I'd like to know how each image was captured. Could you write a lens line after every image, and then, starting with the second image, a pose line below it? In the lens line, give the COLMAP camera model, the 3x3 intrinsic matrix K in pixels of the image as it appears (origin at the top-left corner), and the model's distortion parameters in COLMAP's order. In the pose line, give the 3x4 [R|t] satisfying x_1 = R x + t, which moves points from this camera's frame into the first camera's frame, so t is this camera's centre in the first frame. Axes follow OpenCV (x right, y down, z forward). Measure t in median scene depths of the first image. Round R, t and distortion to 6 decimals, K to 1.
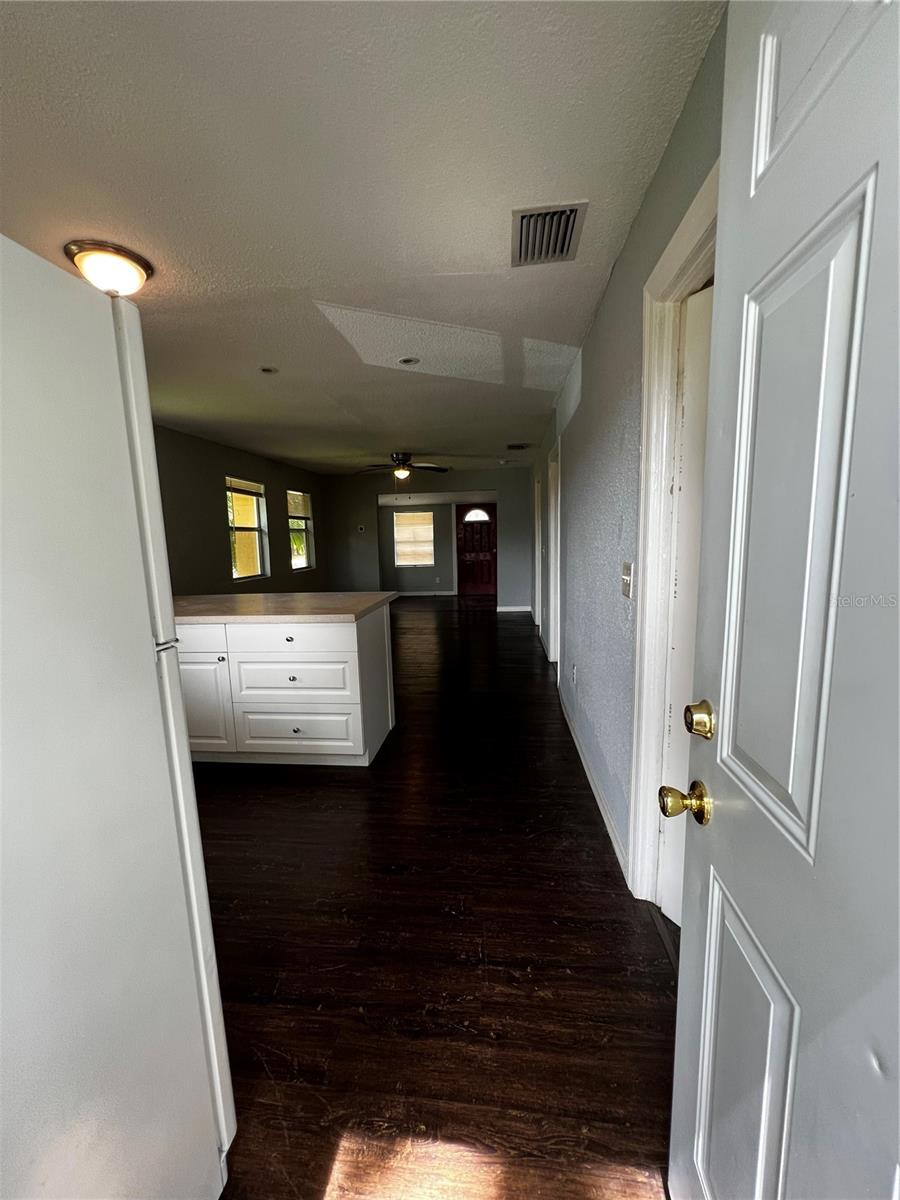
lens RADIAL K [[483.1, 0, 450.0], [0, 483.1, 600.0], [0, 0, 1]] dist [0.023347, -0.000014]
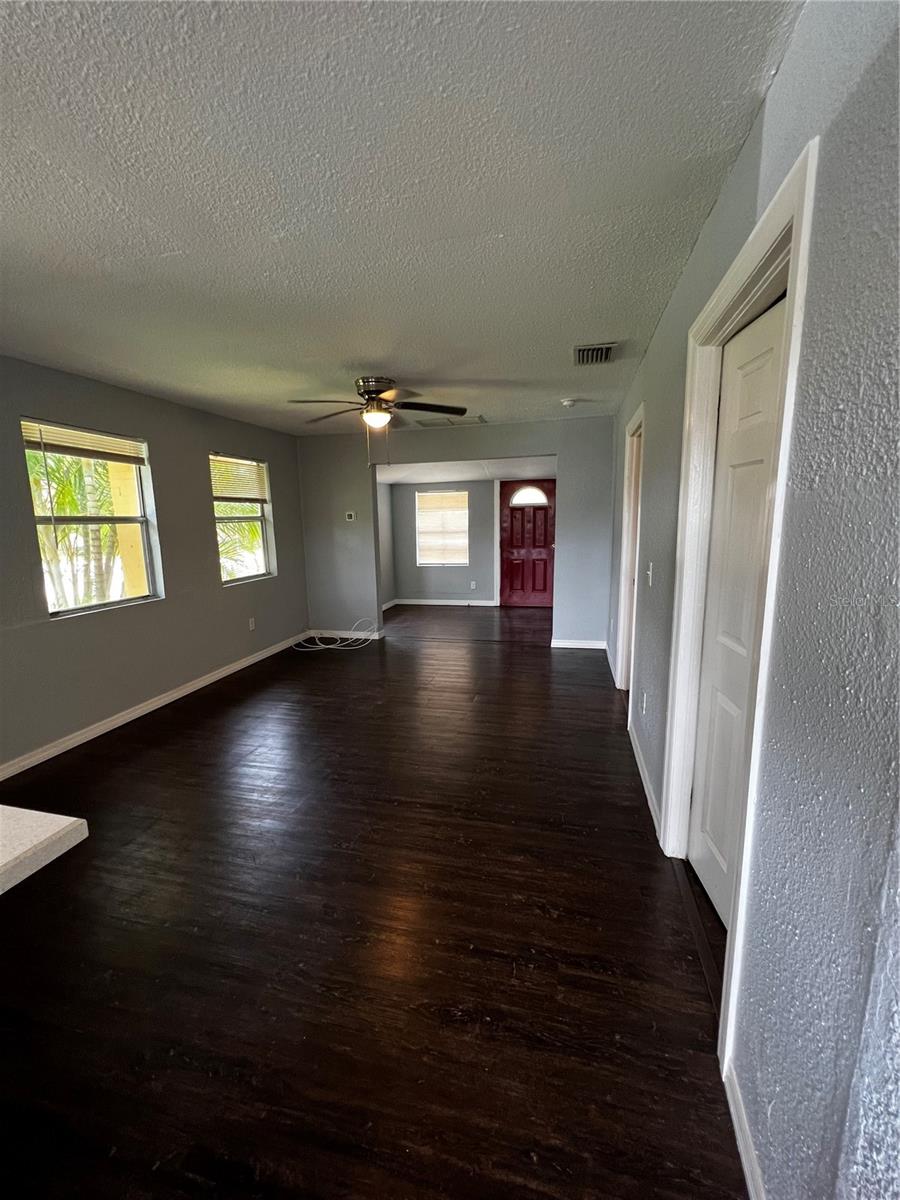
lens RADIAL K [[472.3, 0, 450.0], [0, 472.3, 600.0], [0, 0, 1]] dist [-0.000601, -0.000021]
pose [[0.991045, 0.029619, -0.130204, 0.036015], [-0.024182, 0.998776, 0.043142, -0.051009], [0.131322, -0.039607, 0.990548, 0.296484]]
